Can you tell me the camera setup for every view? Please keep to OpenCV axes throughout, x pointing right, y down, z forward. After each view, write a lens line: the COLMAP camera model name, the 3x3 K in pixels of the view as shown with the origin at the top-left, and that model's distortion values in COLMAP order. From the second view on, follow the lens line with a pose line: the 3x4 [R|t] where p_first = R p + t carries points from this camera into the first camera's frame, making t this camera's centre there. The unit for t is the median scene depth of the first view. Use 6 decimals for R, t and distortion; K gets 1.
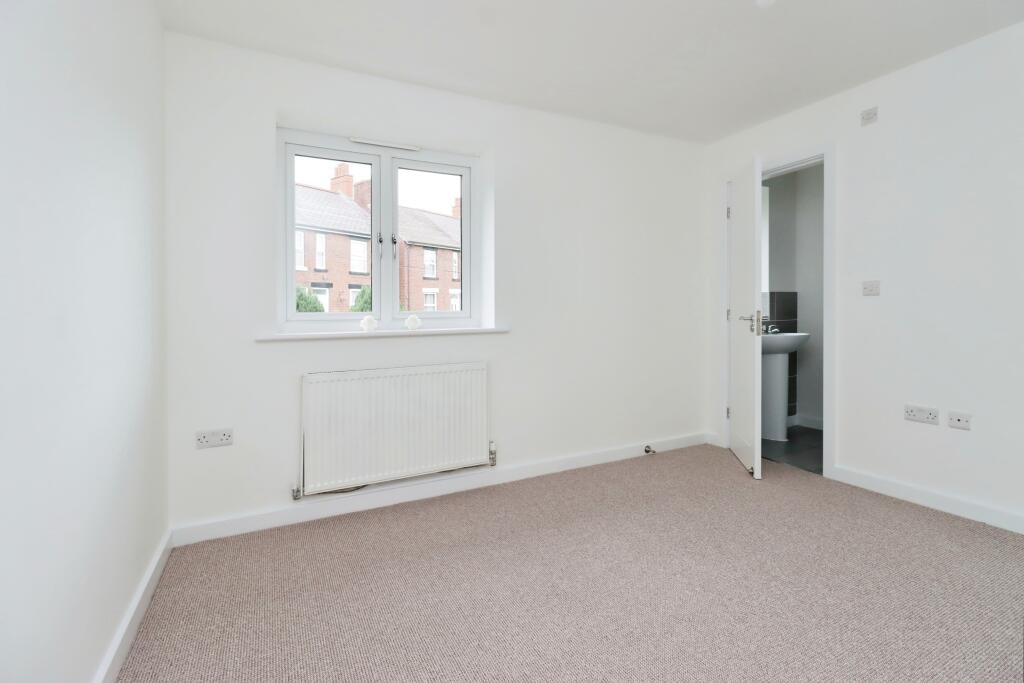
lens RADIAL K [[472.0, 0, 512.1], [0, 472.0, 315.8], [0, 0, 1]] dist [0.000274, -0.000086]
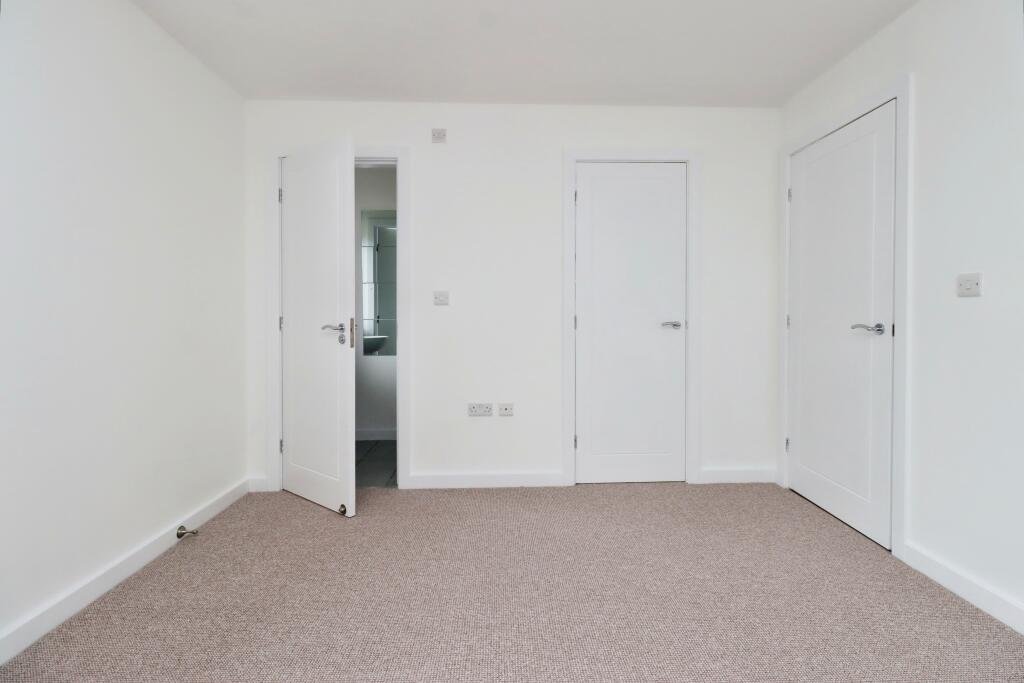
lens RADIAL K [[471.0, 0, 513.6], [0, 471.0, 328.3], [0, 0, 1]] dist [0.001097, 0.000101]
pose [[0.420284, -0.006481, 0.907370, -0.124473], [0.003430, 0.999979, 0.005554, 0.003480], [-0.907386, 0.000778, 0.420297, 0.377576]]
